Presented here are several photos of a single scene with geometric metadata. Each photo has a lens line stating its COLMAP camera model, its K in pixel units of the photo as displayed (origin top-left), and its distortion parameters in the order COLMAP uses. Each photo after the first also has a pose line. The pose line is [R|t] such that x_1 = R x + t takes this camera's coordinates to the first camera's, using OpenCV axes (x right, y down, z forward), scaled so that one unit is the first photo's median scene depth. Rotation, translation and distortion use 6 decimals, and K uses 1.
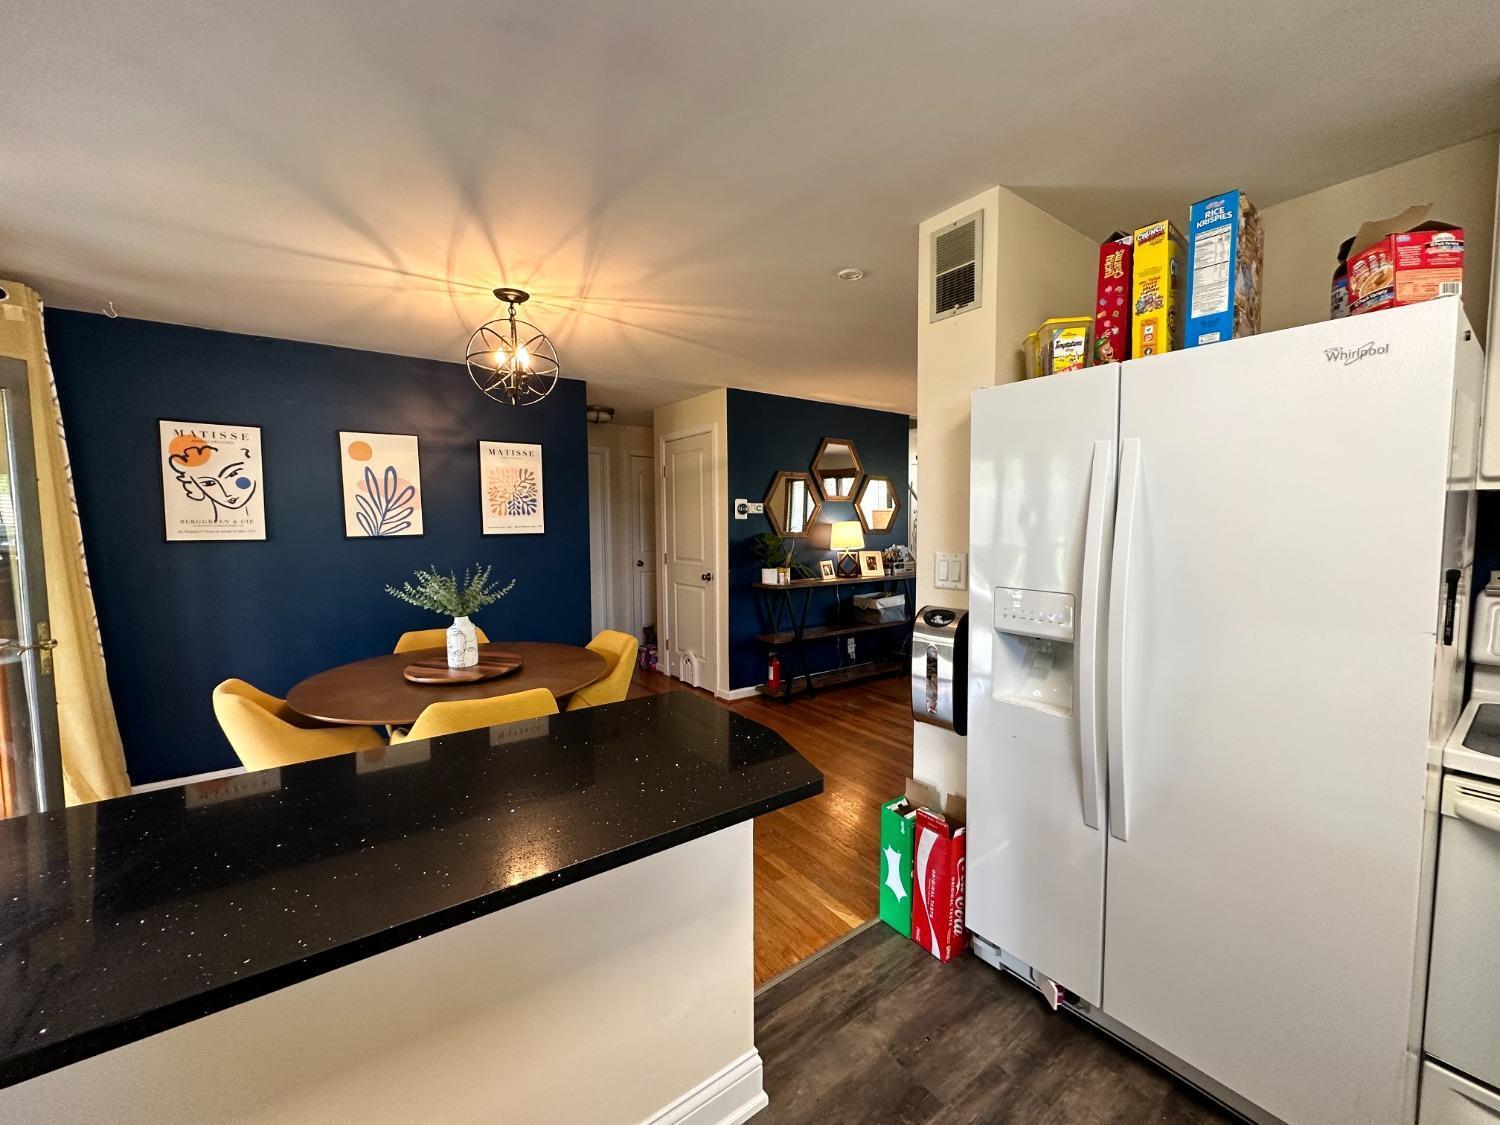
lens RADIAL K [[600.1, 0, 751.7], [0, 600.1, 561.5], [0, 0, 1]] dist [-0.001234, -0.000035]
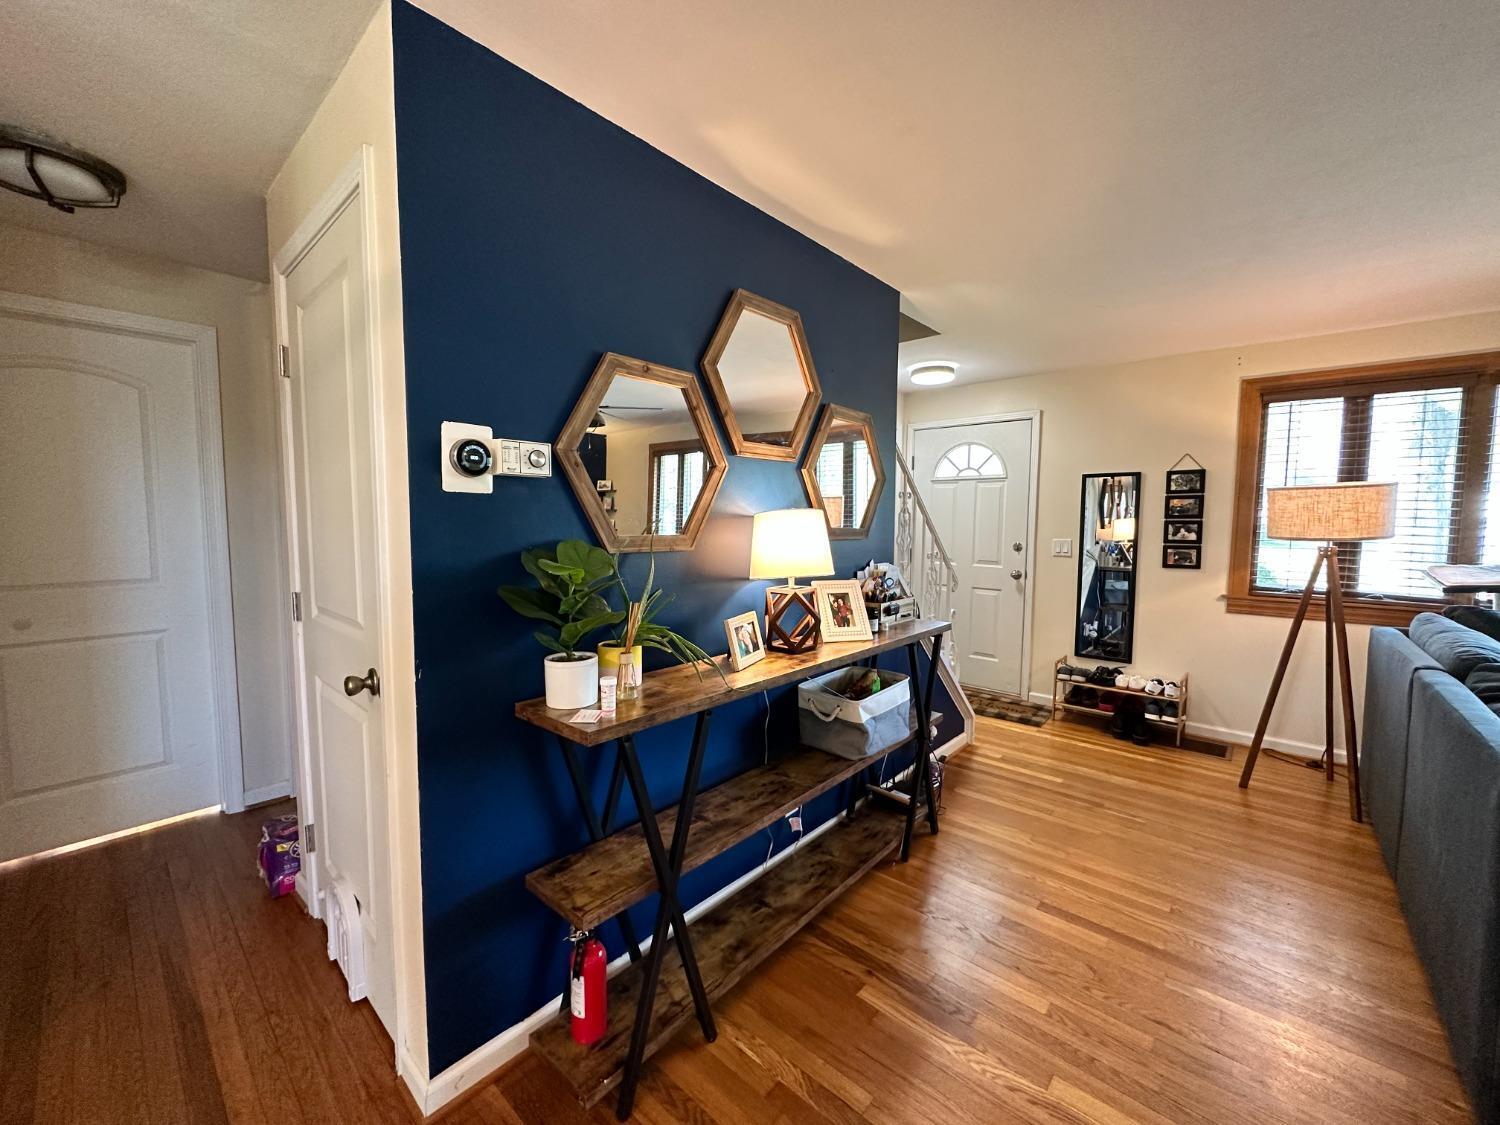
lens RADIAL K [[600.1, 0, 746.1], [0, 600.1, 557.6], [0, 0, 1]] dist [-0.001234, -0.000035]
pose [[0.979413, -0.003281, 0.201842, 0.051127], [0.003100, 0.999994, 0.001216, -0.035686], [-0.201845, -0.000566, 0.979417, 0.627118]]
